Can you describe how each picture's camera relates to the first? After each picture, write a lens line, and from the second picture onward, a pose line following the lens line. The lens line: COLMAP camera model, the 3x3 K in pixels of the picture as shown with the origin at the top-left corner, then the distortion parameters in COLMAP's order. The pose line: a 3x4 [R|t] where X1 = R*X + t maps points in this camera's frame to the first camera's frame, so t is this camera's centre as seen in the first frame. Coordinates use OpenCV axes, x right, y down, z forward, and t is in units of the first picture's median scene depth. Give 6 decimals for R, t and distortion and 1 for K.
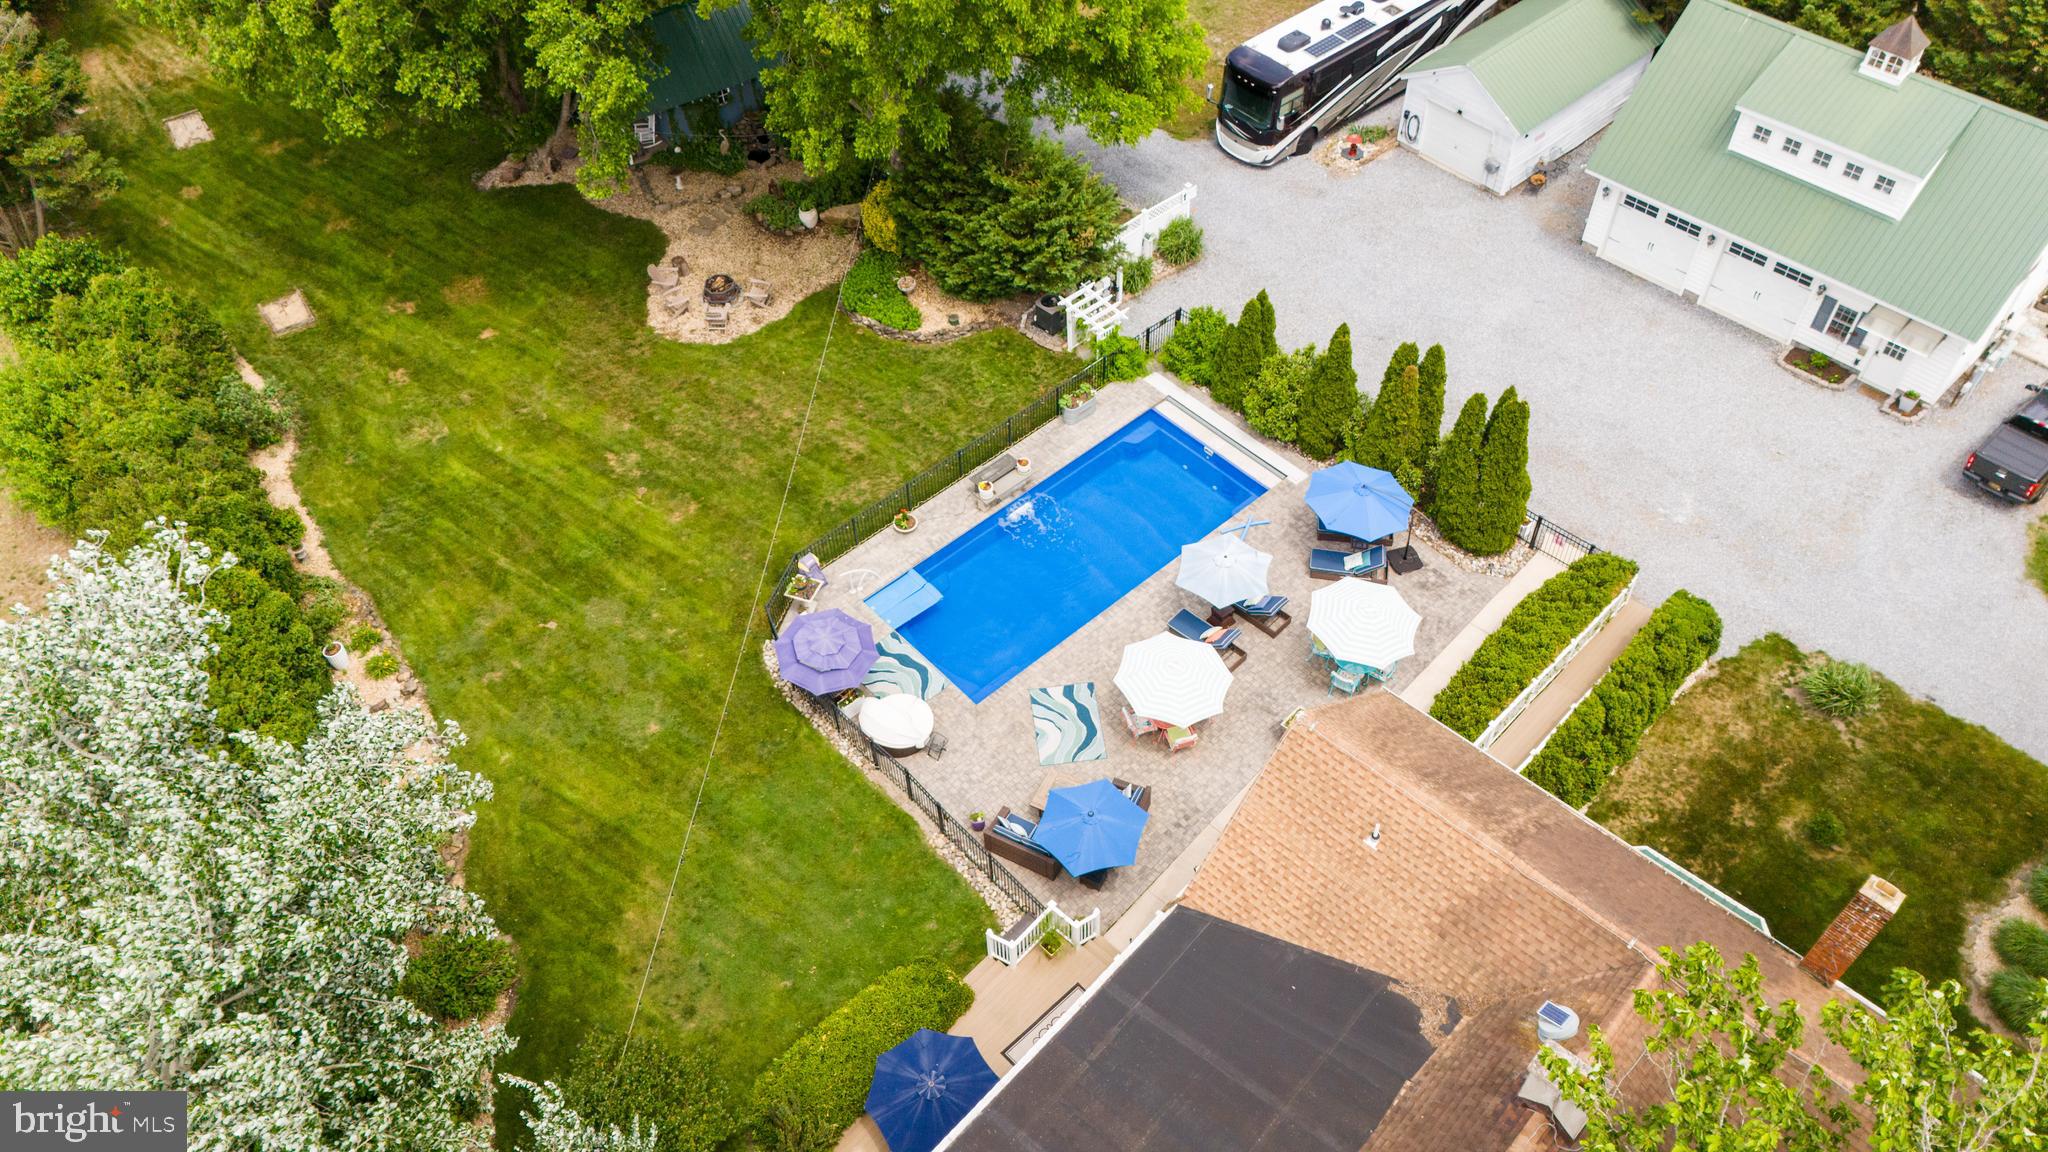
lens RADIAL K [[1501.6, 0, 1022.2], [0, 1501.6, 586.7], [0, 0, 1]] dist [0.074374, -0.078120]
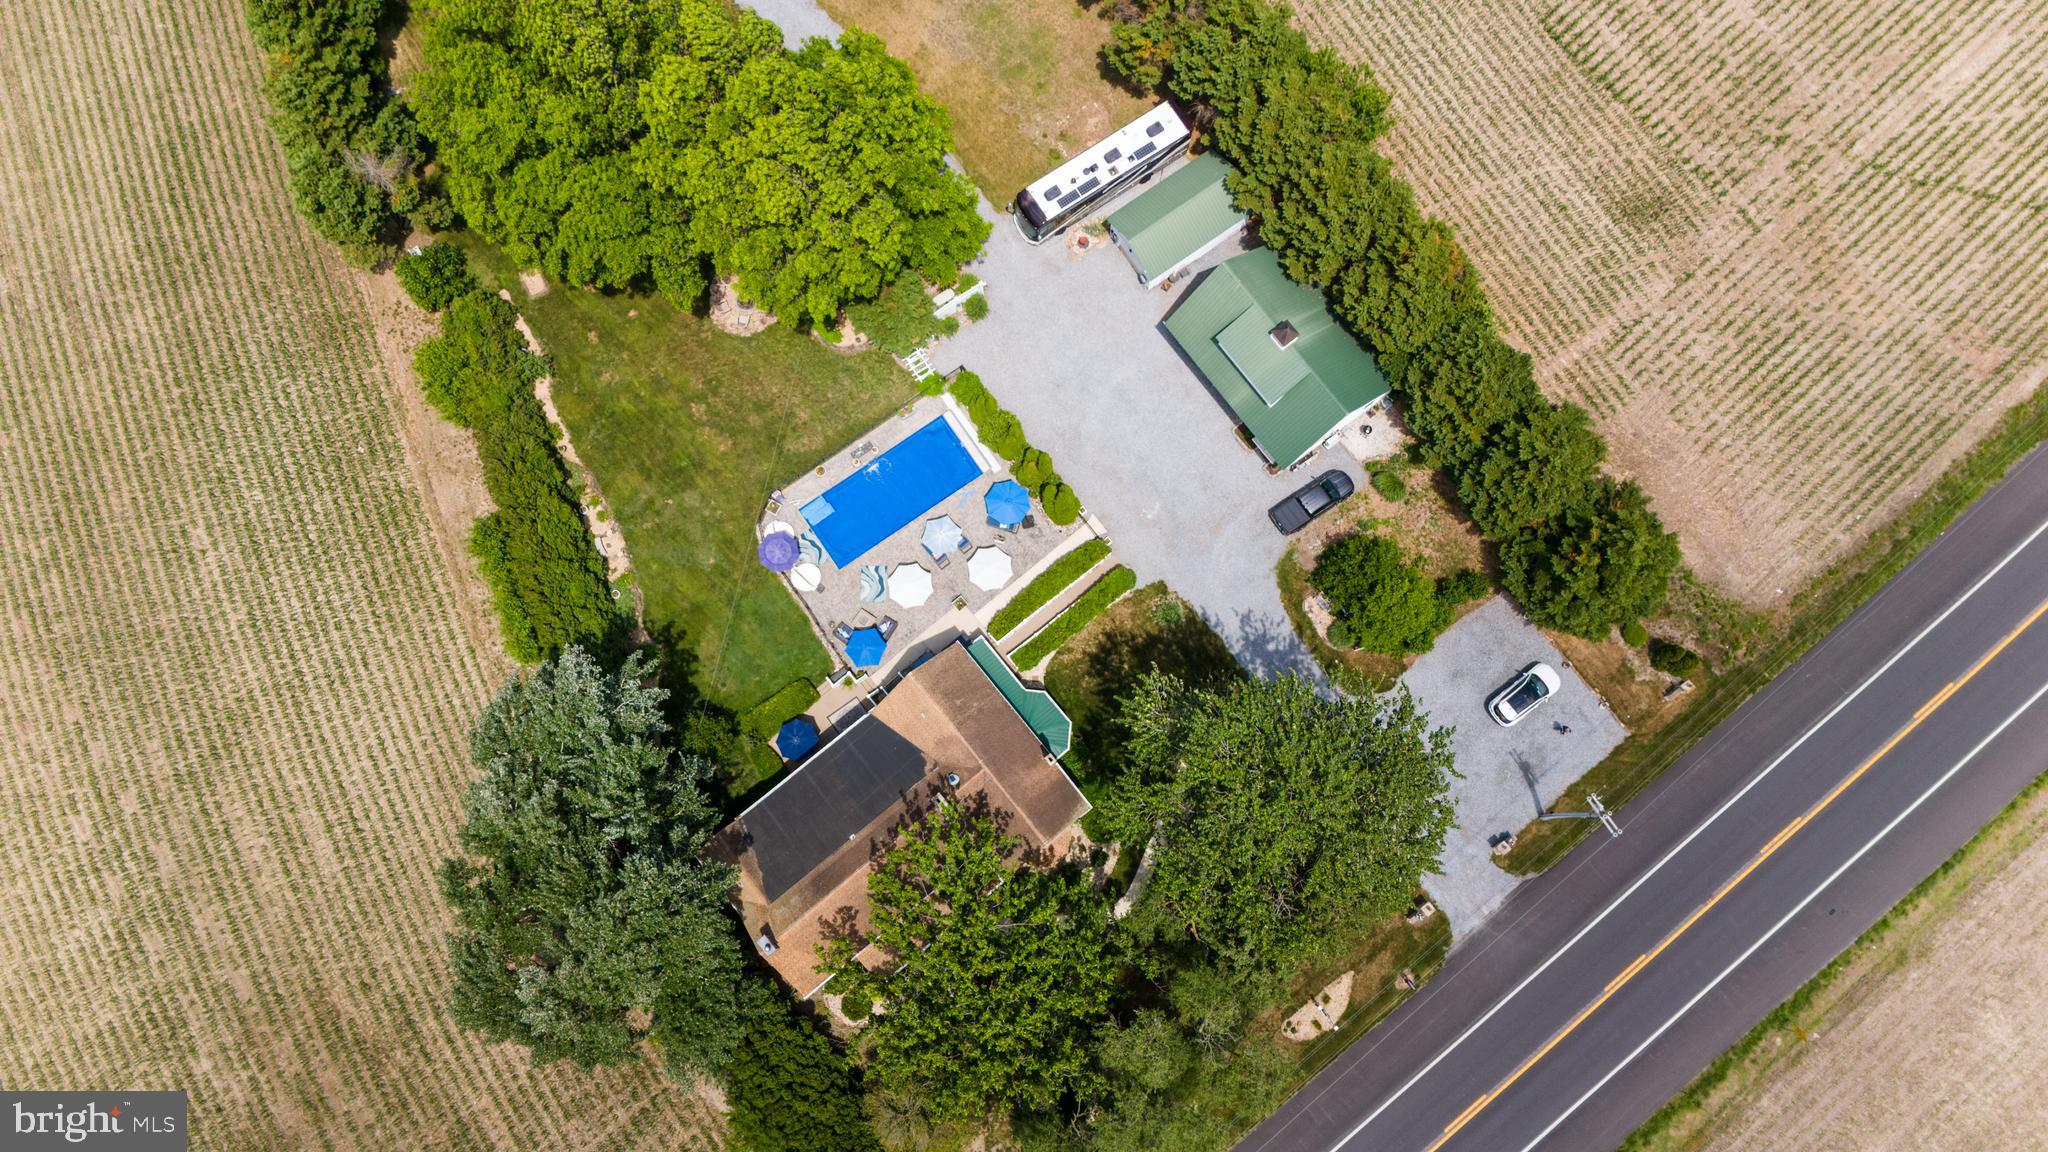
lens RADIAL K [[1501.6, 0, 1022.2], [0, 1501.6, 586.7], [0, 0, 1]] dist [0.074374, -0.078120]
pose [[0.991472, 0.128488, -0.021792, 0.271256], [-0.098037, 0.845517, 0.524871, -1.020751], [0.085865, -0.518258, 0.850903, -0.920137]]
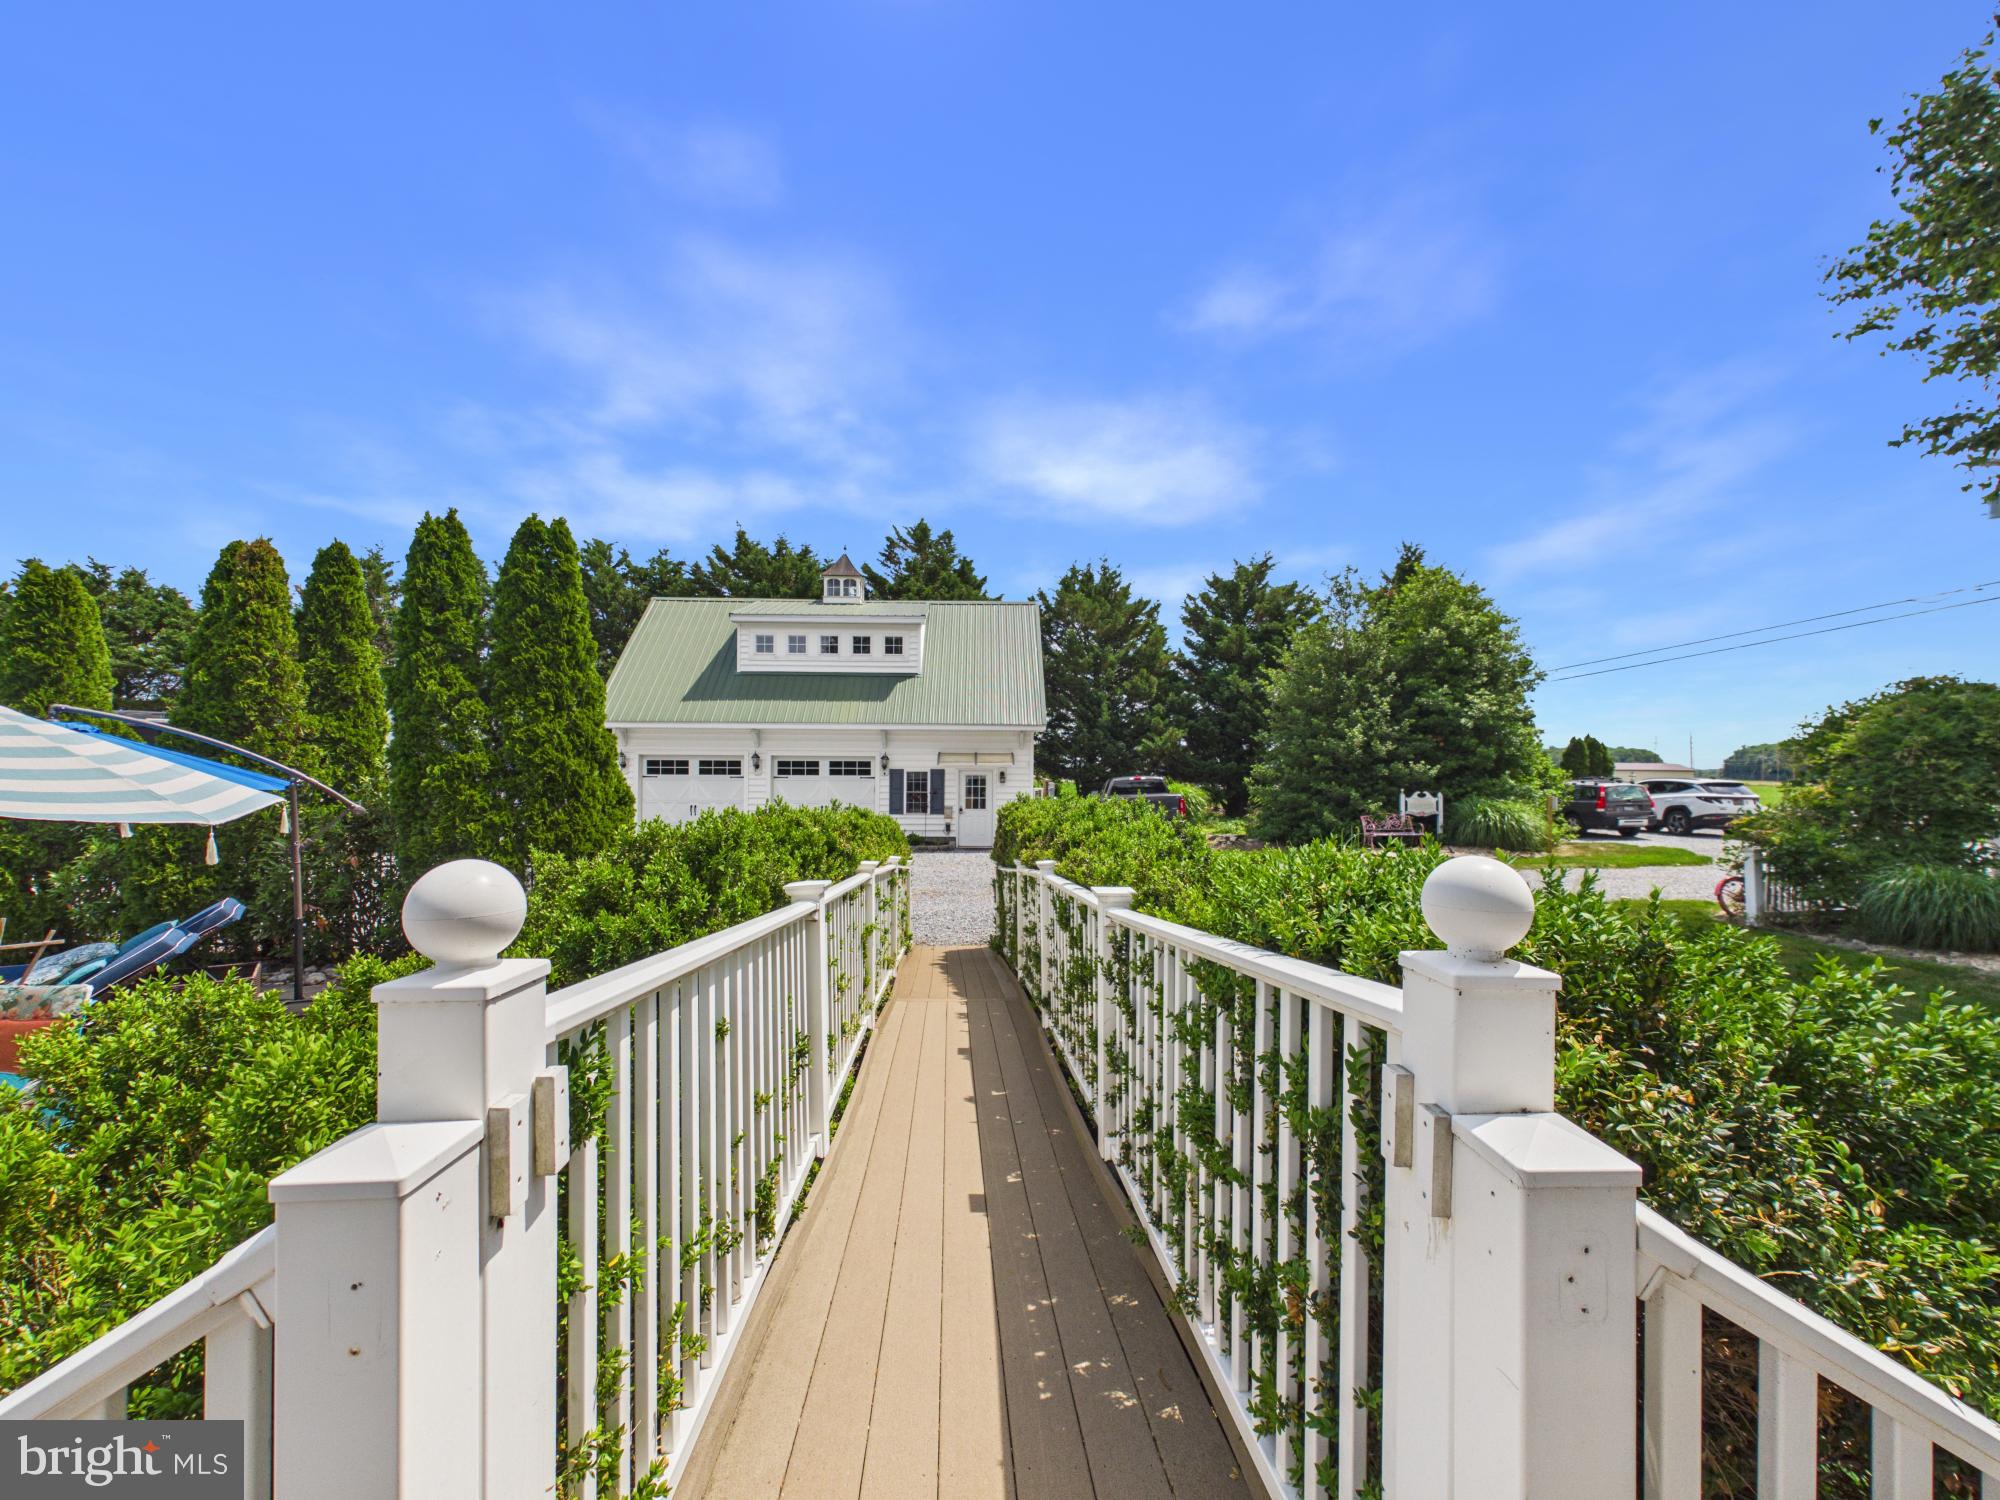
lens RADIAL K [[809.6, 0, 1003.6], [0, 809.6, 767.8], [0, 0, 1]] dist [0.012661, -0.004862]
pose [[0.682208, 0.037706, 0.730185, 0.201780], [0.541314, 0.645278, -0.539068, 0.109429], [-0.491499, 0.763016, 0.419803, 0.723778]]
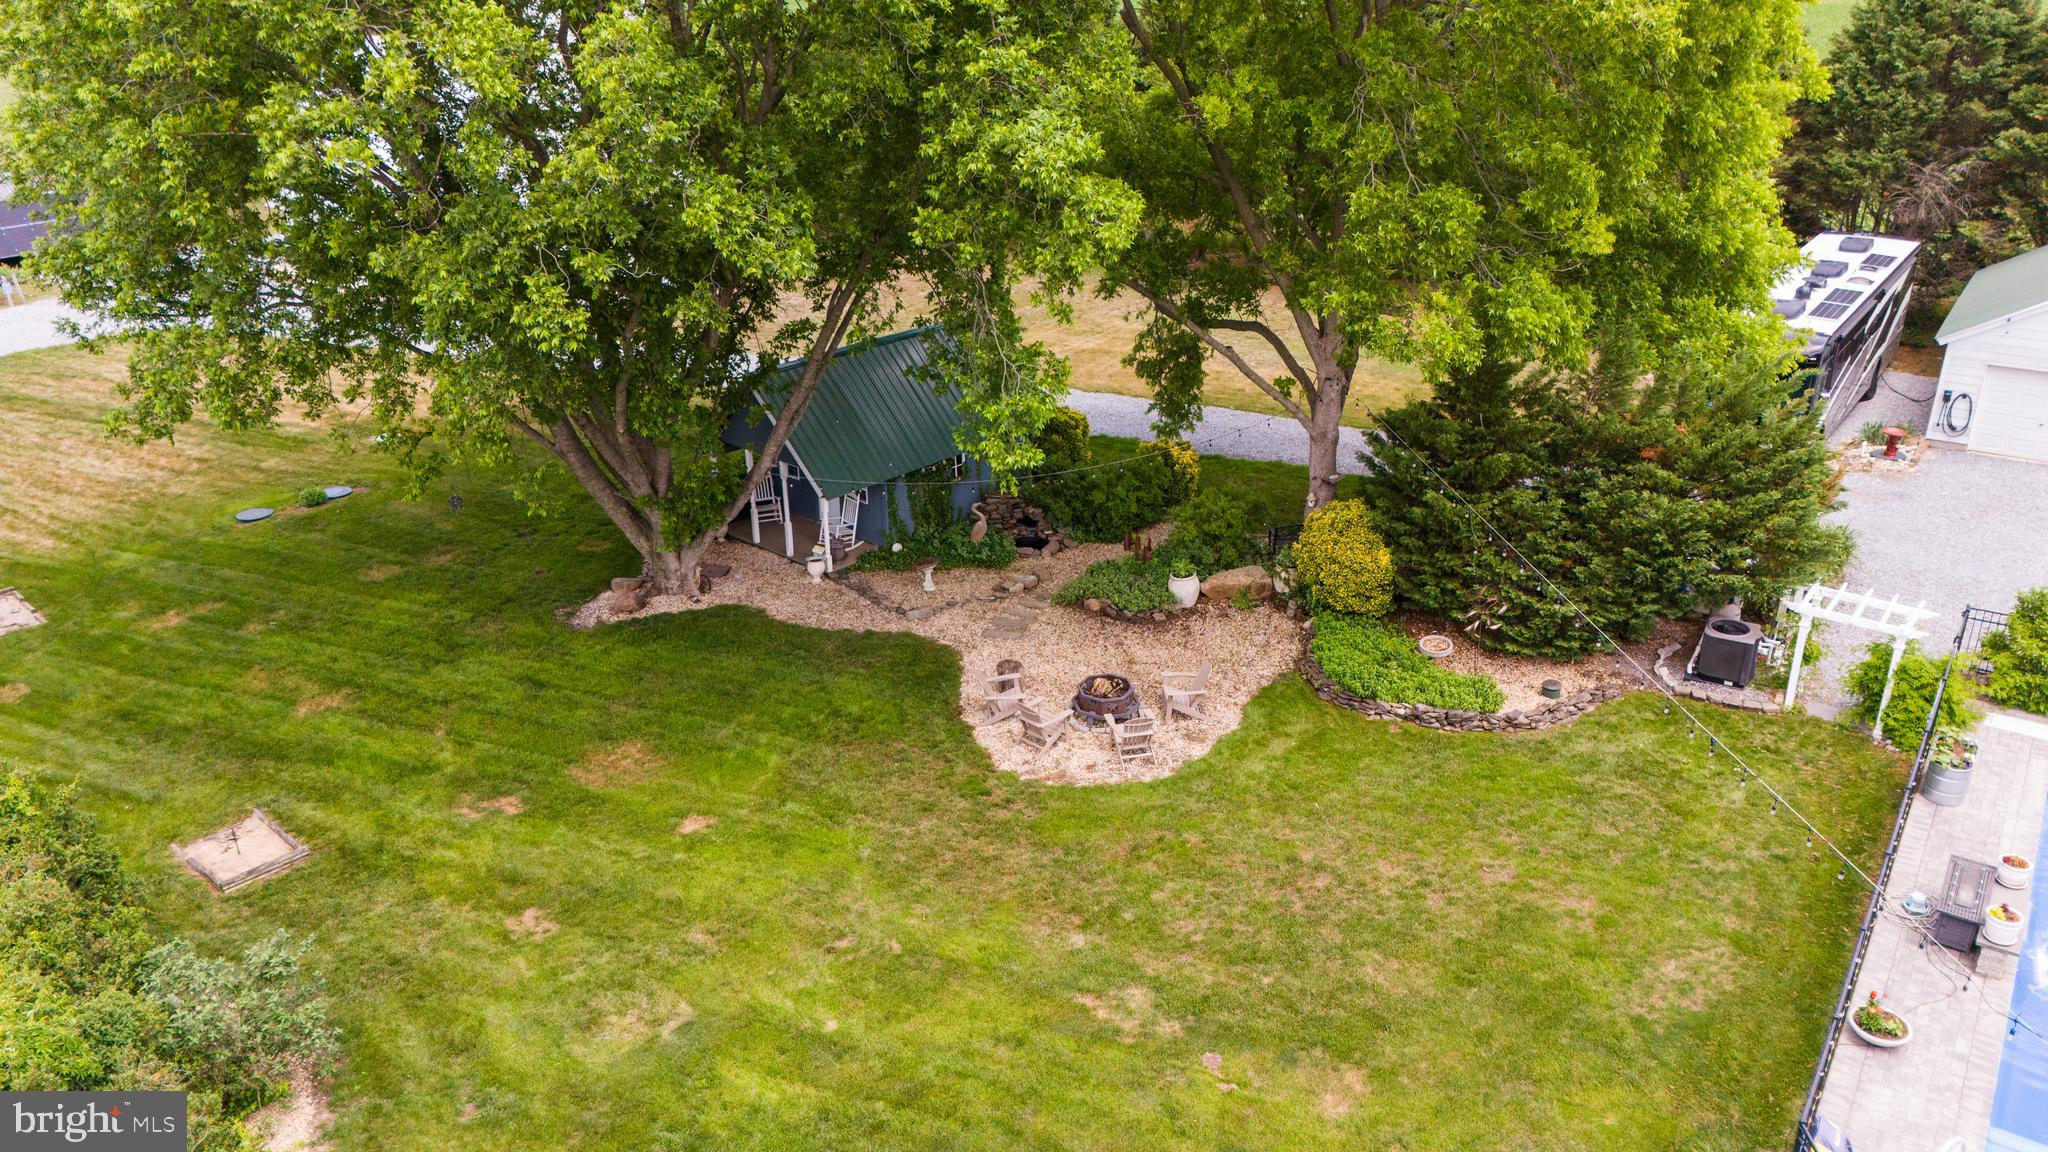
lens RADIAL K [[1501.6, 0, 1022.2], [0, 1501.6, 586.7], [0, 0, 1]] dist [0.074374, -0.078120]
pose [[0.973108, -0.090293, 0.211916, -0.361745], [0.173450, 0.892597, -0.416156, -0.013605], [-0.151579, 0.441722, 0.884254, 0.540208]]
